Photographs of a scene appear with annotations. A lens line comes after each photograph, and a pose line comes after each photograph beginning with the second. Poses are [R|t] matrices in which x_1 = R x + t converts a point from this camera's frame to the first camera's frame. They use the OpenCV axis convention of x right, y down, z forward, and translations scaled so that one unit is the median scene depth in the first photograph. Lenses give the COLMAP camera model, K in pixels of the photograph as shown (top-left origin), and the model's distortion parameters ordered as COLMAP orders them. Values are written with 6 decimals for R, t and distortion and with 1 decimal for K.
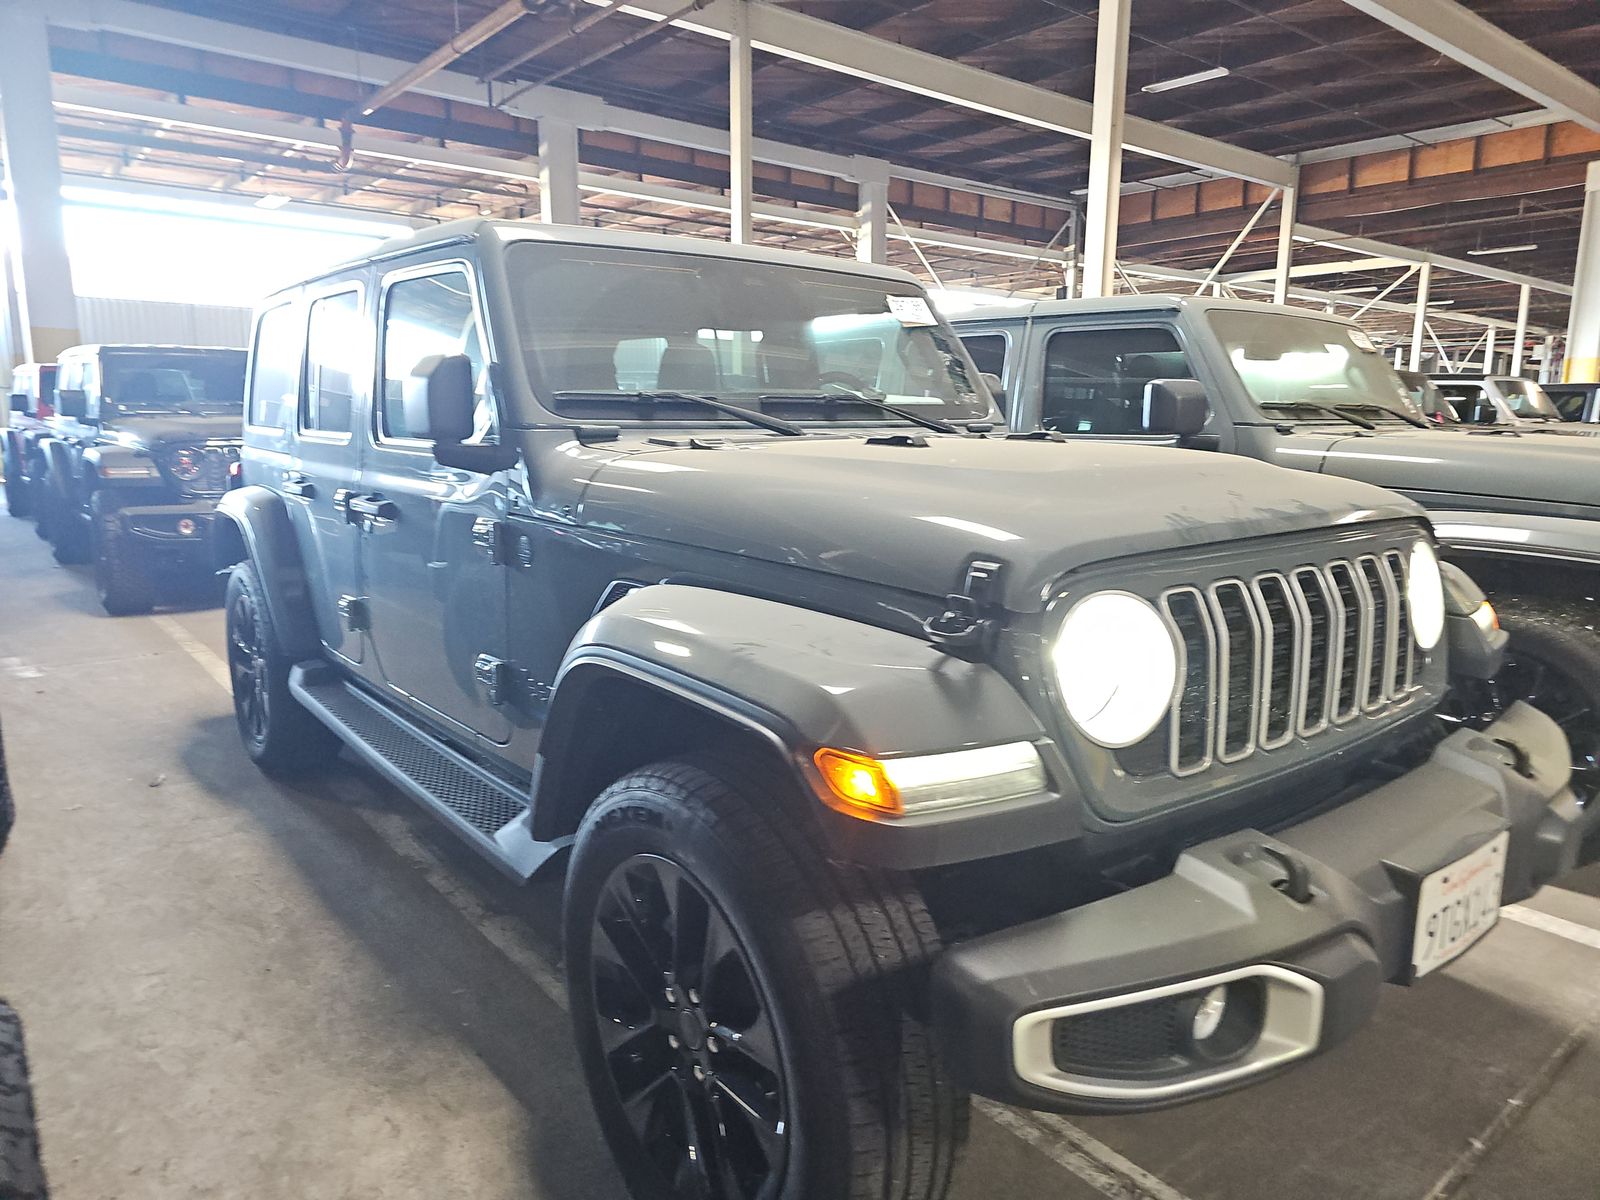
lens RADIAL K [[1062.5, 0, 800.0], [0, 1062.5, 600.0], [0, 0, 1]] dist [0.034843, -0.021318]
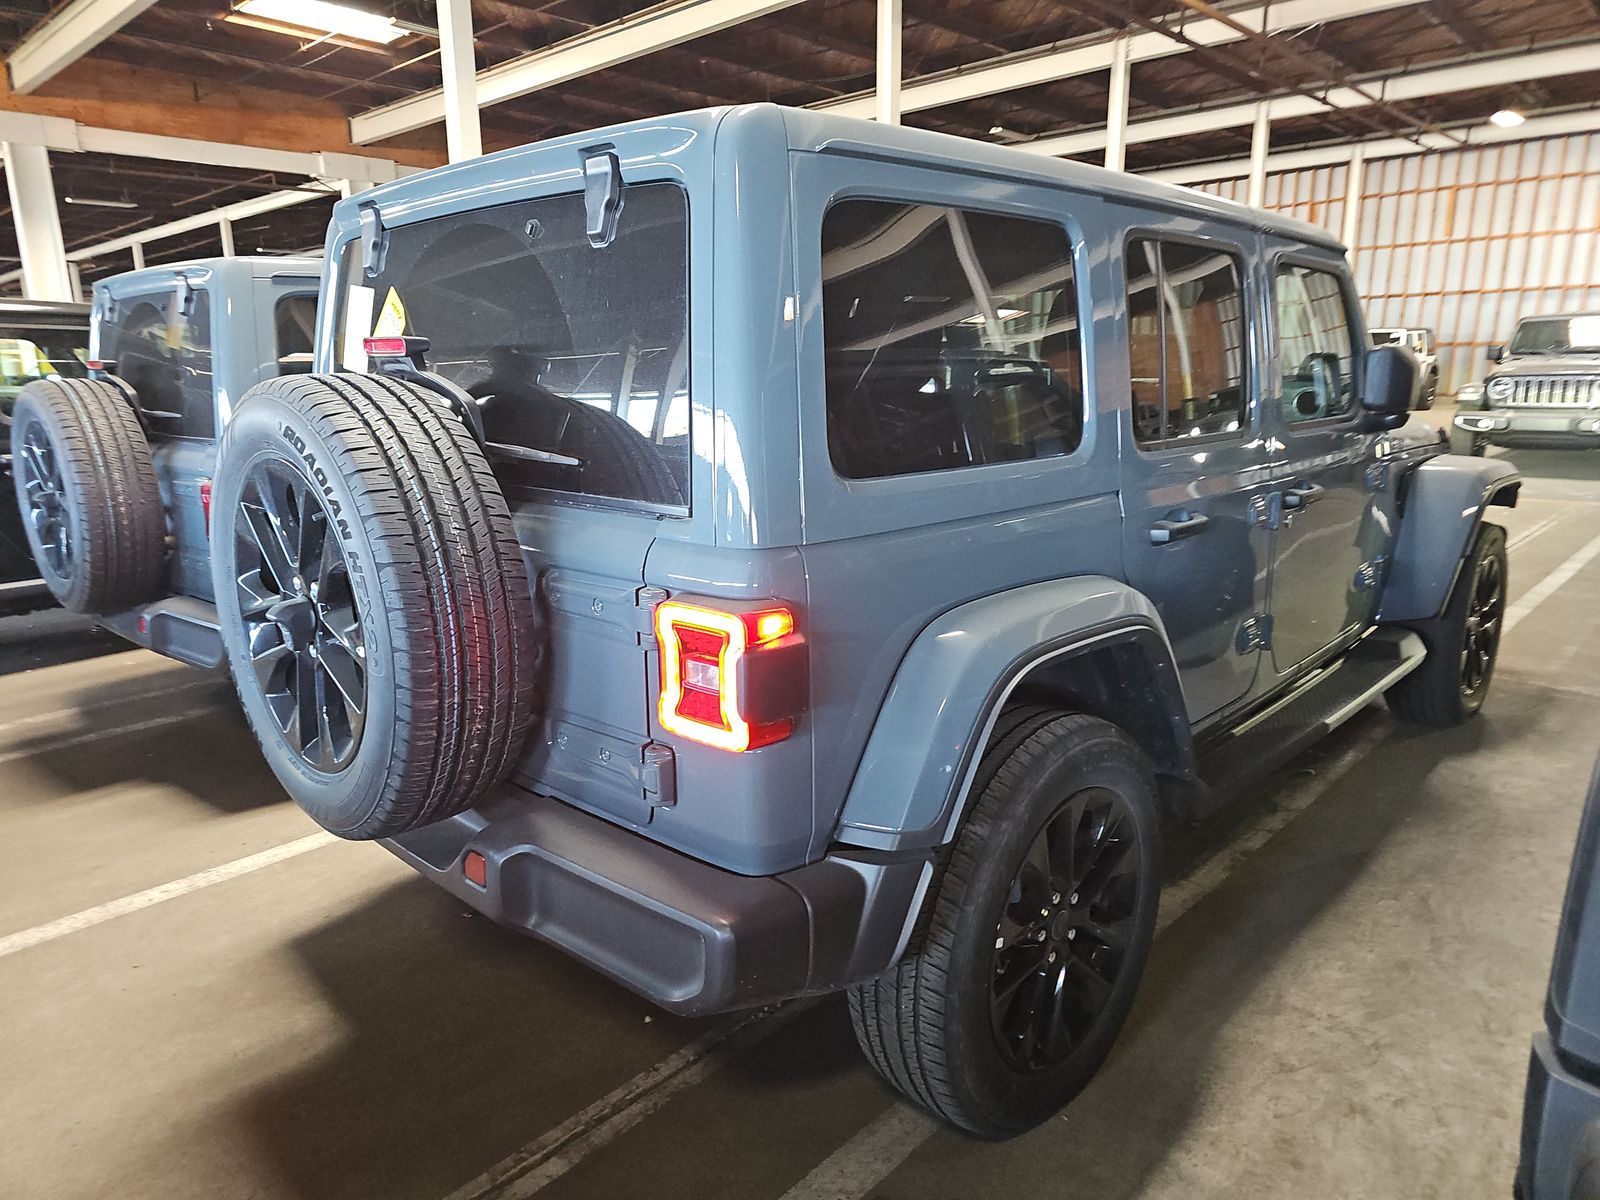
lens RADIAL K [[1050.0, 0, 800.0], [0, 1050.0, 600.0], [0, 0, 1]] dist [0.012119, 0.002621]
pose [[-0.131451, -0.229984, 0.964276, -1.372783], [0.184810, 0.949978, 0.251768, -0.345204], [-0.973943, 0.211303, -0.082372, 1.646451]]
